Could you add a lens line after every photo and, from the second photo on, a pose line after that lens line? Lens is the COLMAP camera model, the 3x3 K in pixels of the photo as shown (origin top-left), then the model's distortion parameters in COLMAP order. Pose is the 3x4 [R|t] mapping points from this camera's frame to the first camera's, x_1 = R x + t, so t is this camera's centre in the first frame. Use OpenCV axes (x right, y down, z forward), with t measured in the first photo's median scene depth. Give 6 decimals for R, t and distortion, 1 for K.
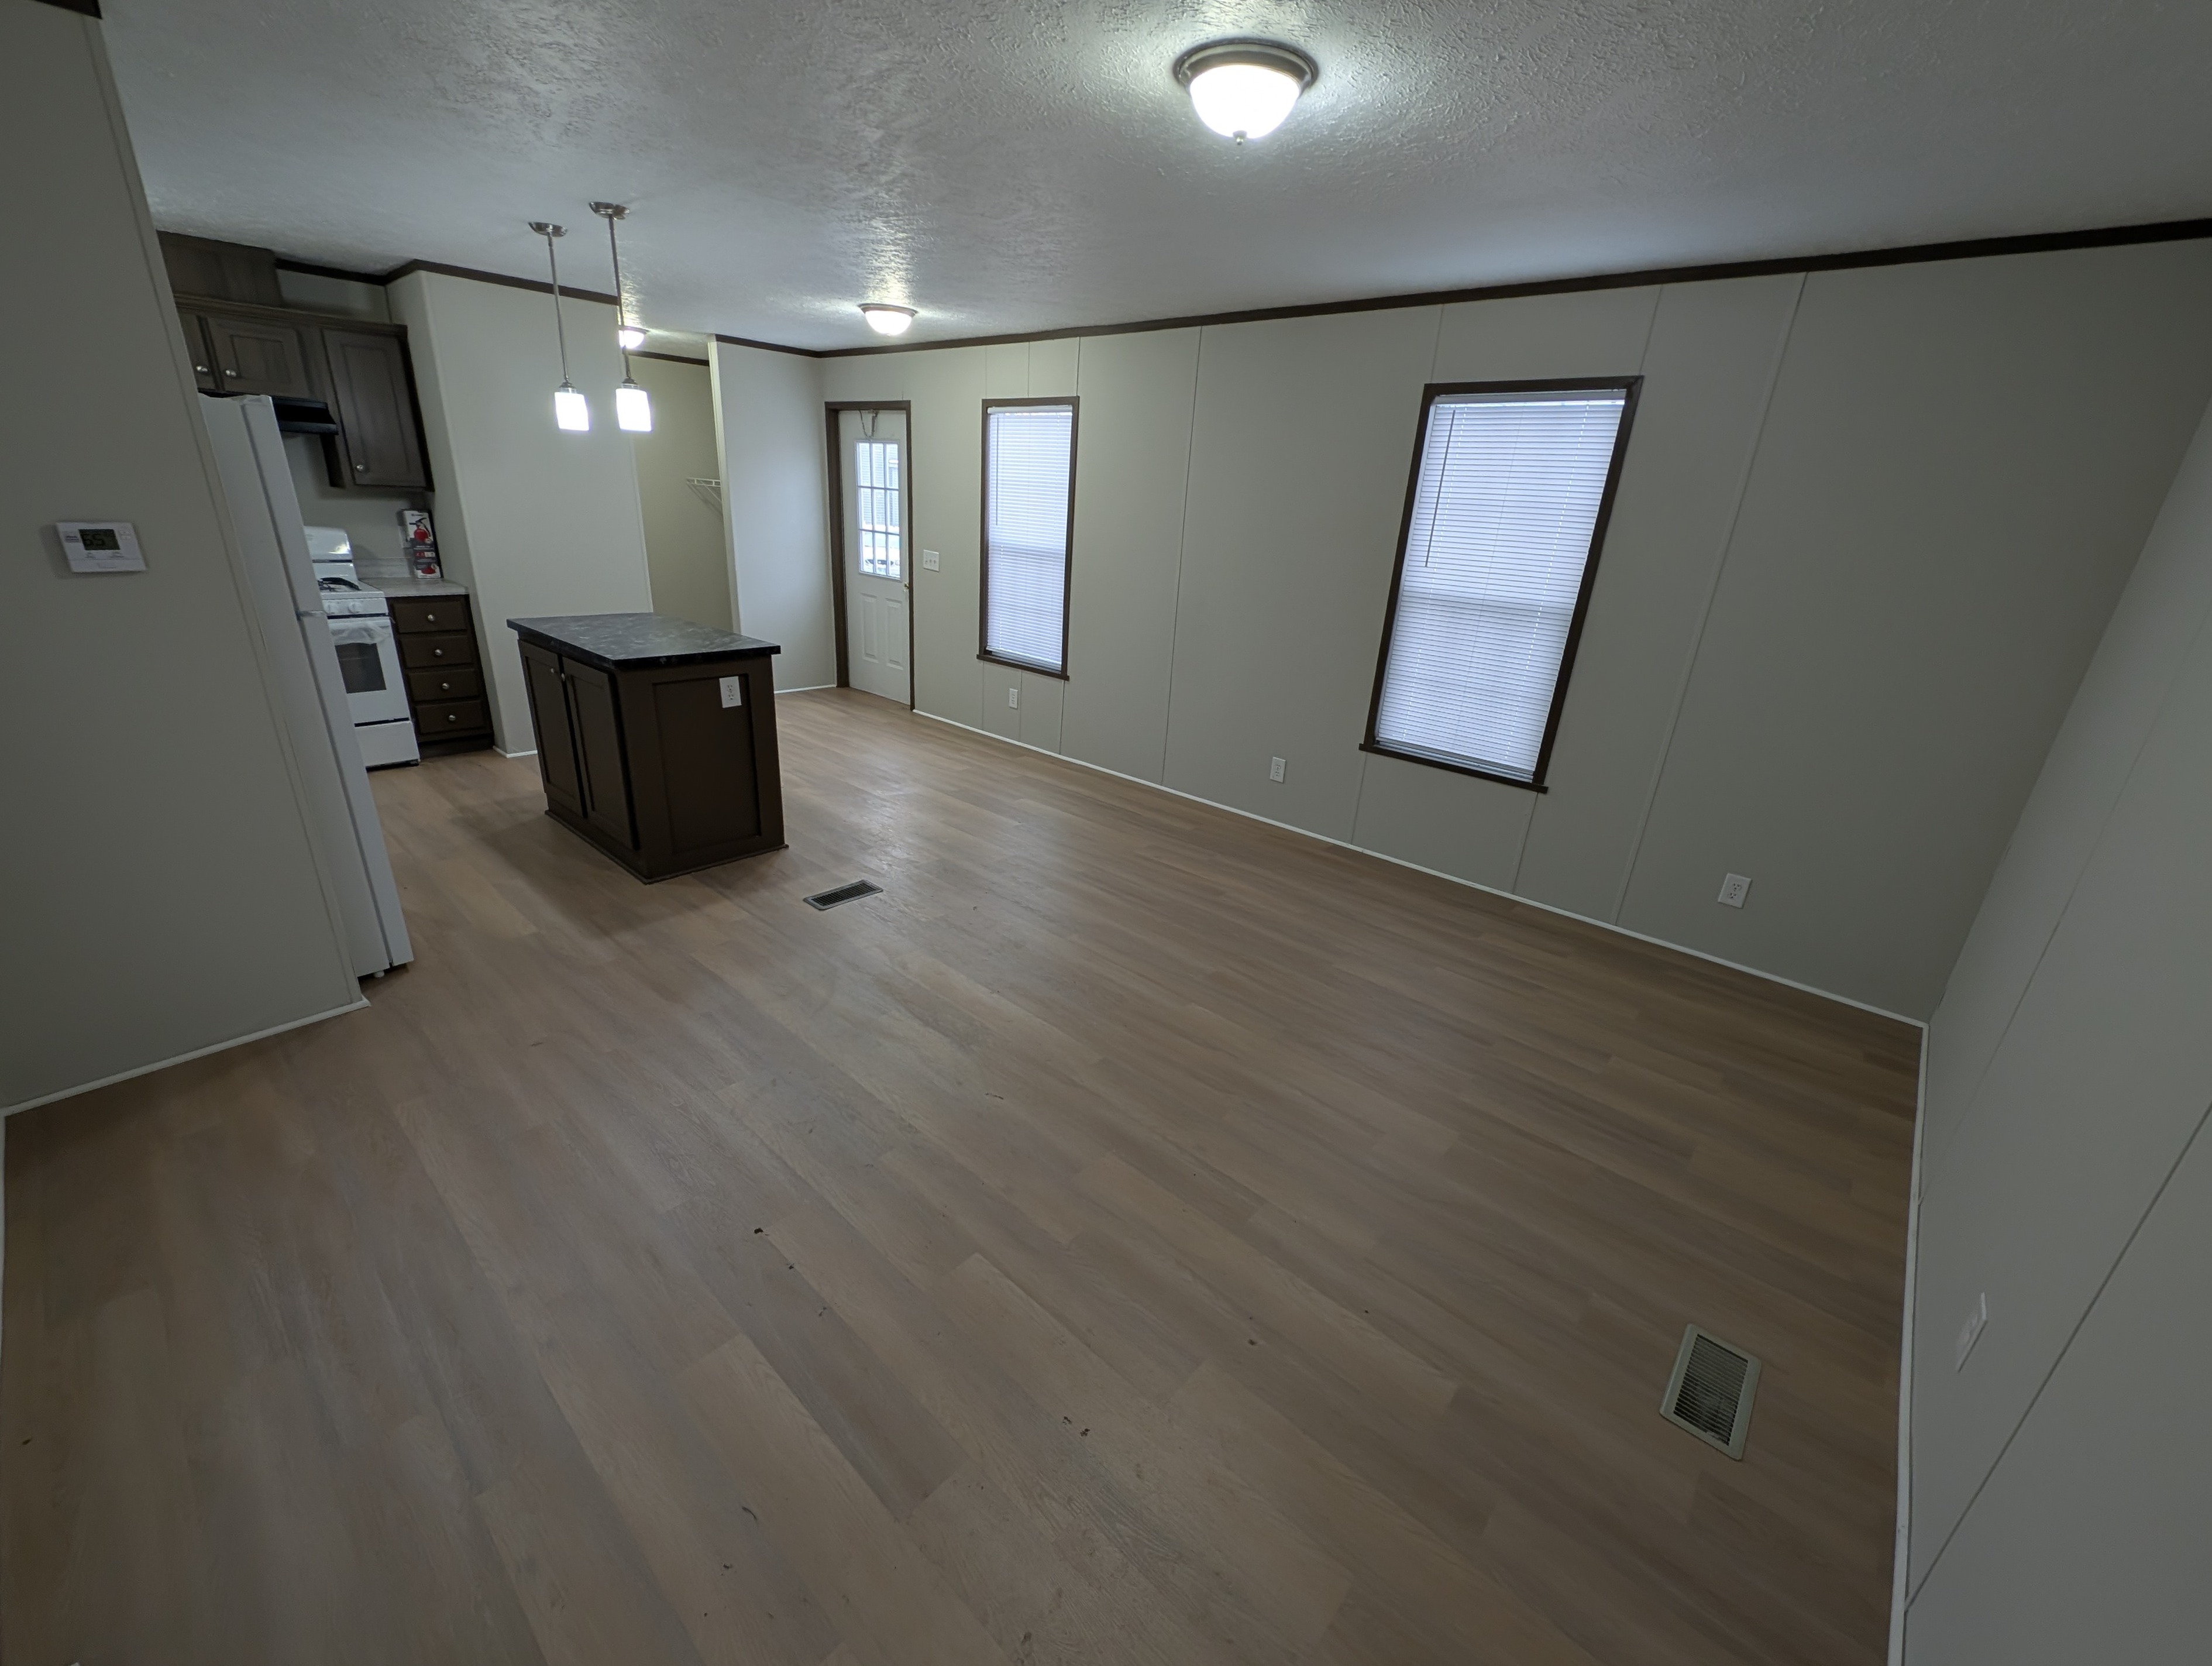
lens RADIAL K [[886.1, 0, 1106.0], [0, 886.1, 833.0], [0, 0, 1]] dist [0.000277, -0.000397]
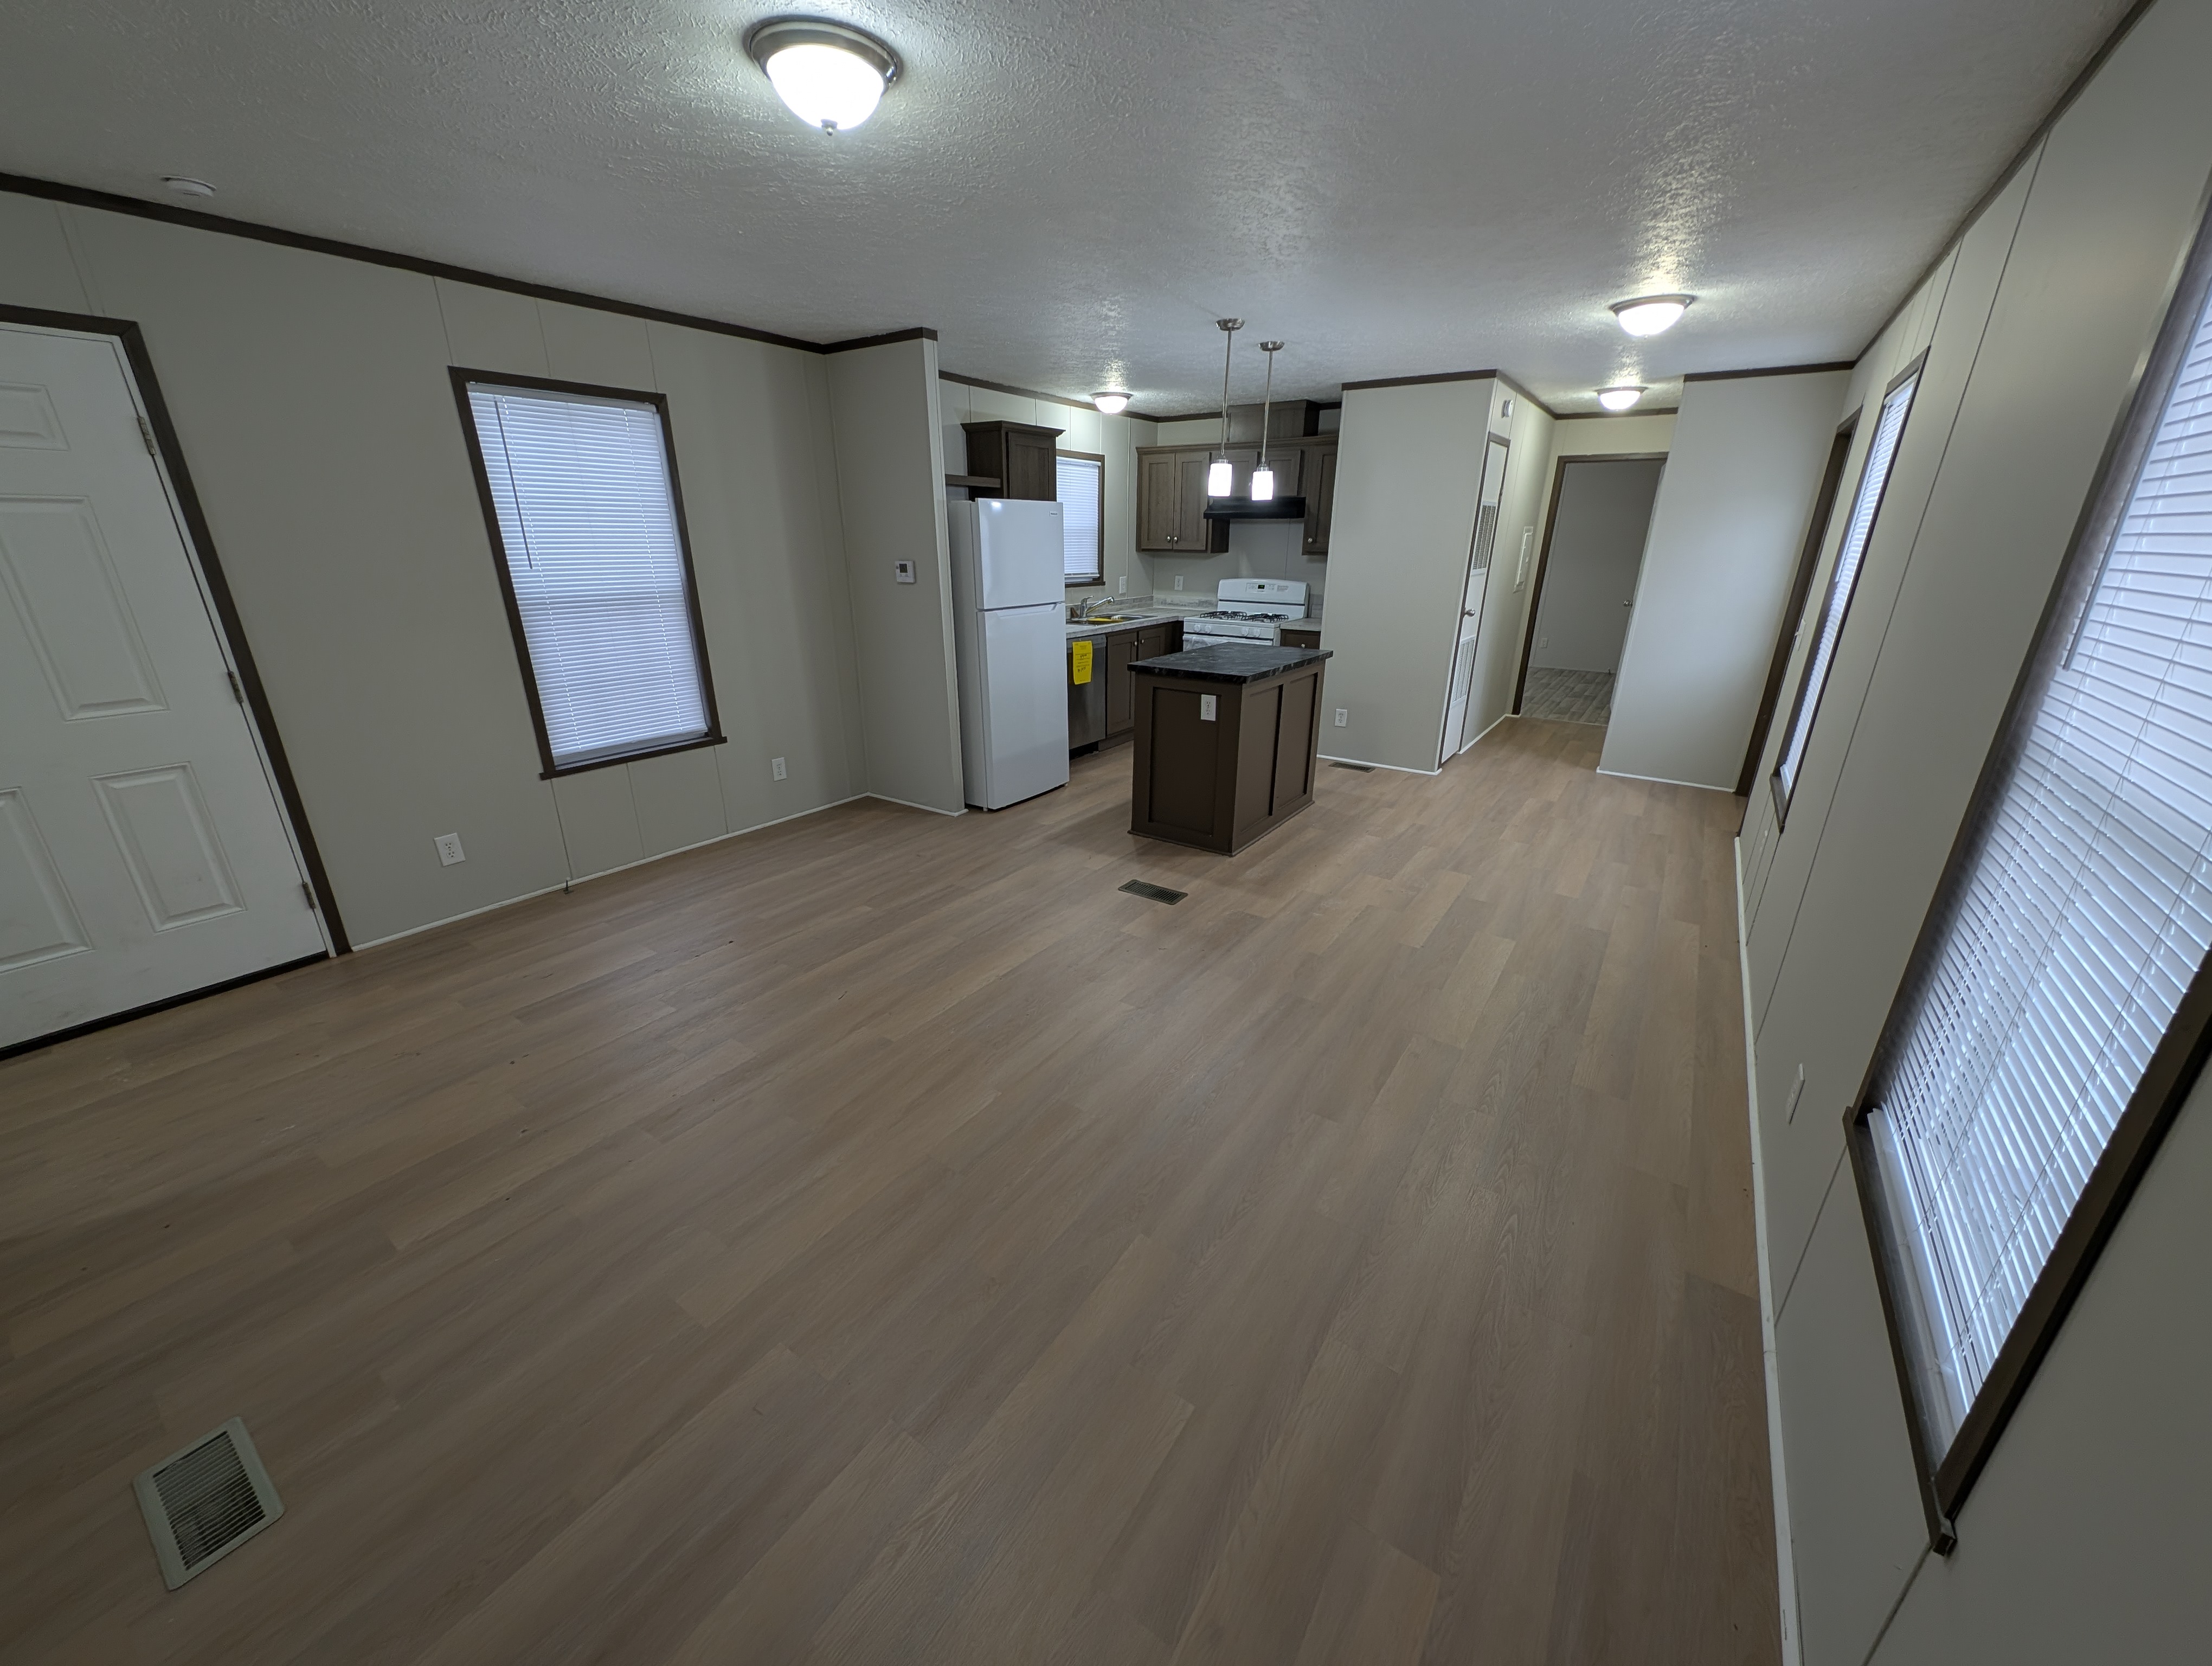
lens RADIAL K [[824.1, 0, 1105.7], [0, 824.1, 835.7], [0, 0, 1]] dist [0.002480, 0.000054]
pose [[0.121941, 0.286319, -0.950343, 0.506369], [-0.349822, 0.908444, 0.228810, -0.161105], [0.928846, 0.304550, 0.210938, 0.537639]]
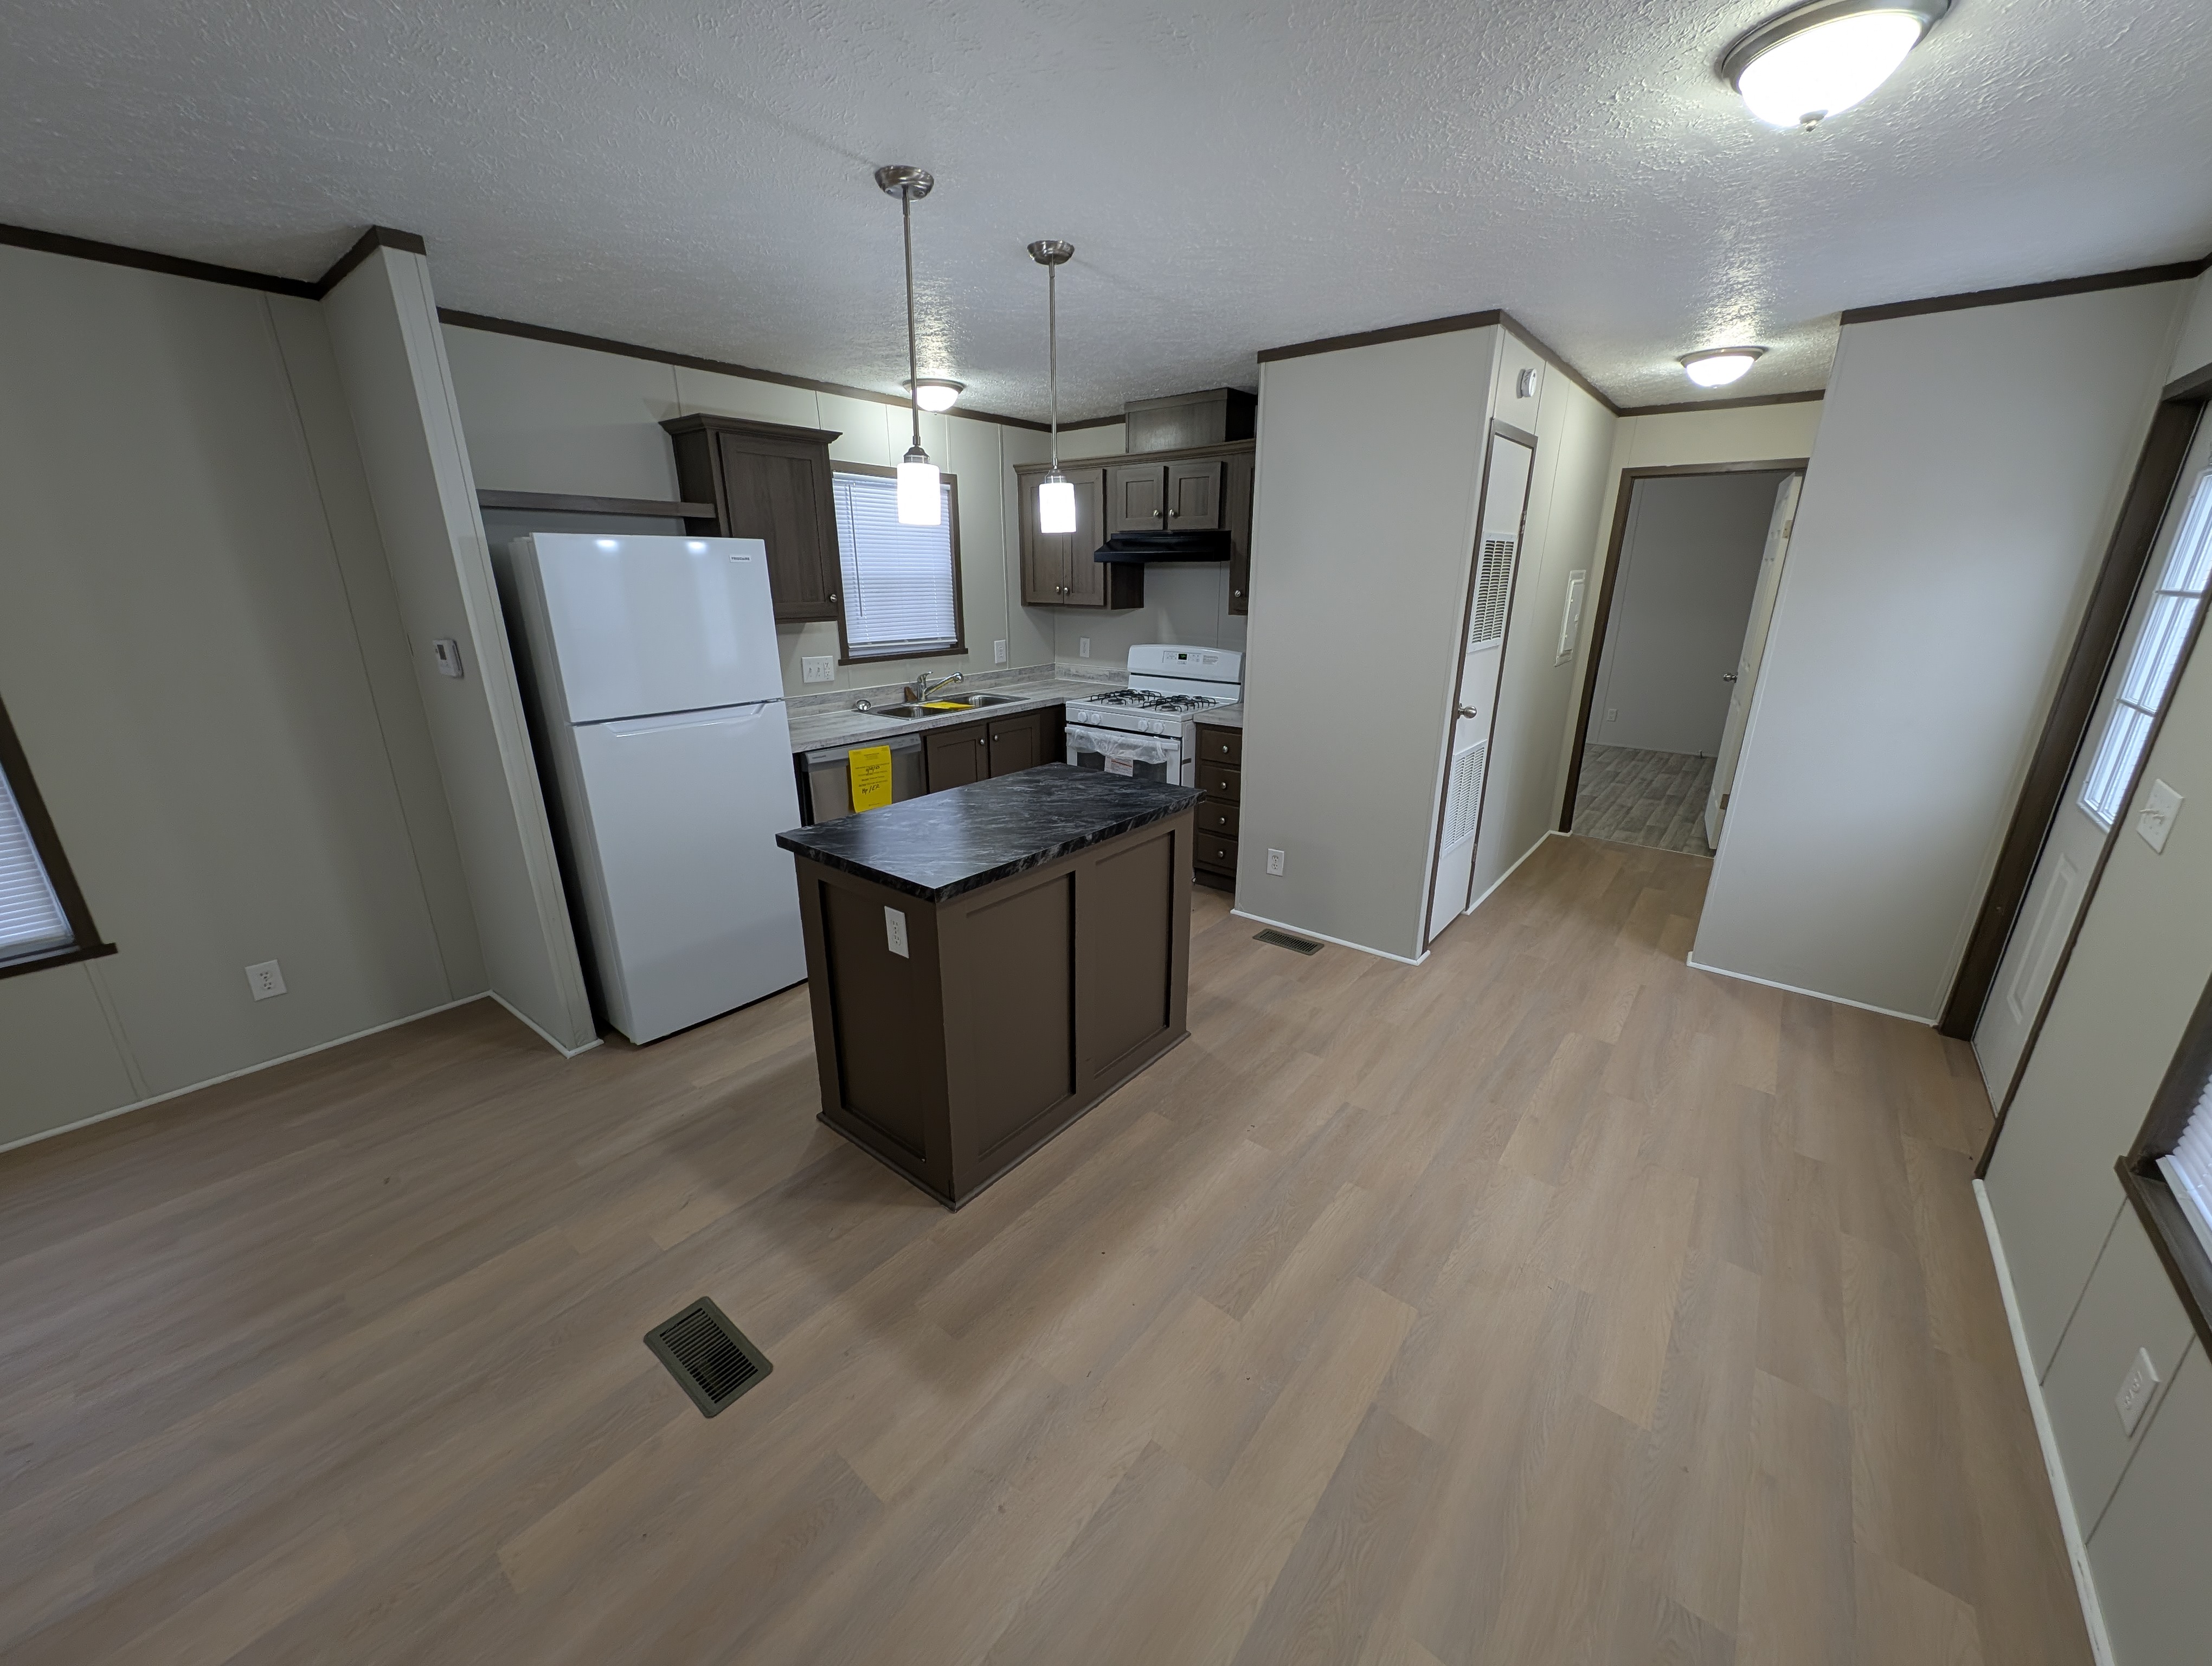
lens RADIAL K [[830.5, 0, 1106.0], [0, 830.5, 833.0], [0, 0, 1]] dist [-0.000166, -0.000486]
pose [[0.049178, 0.244639, -0.968366, 0.089947], [-0.351788, 0.911653, 0.212446, -0.303952], [0.934787, 0.330212, 0.130895, 0.804676]]
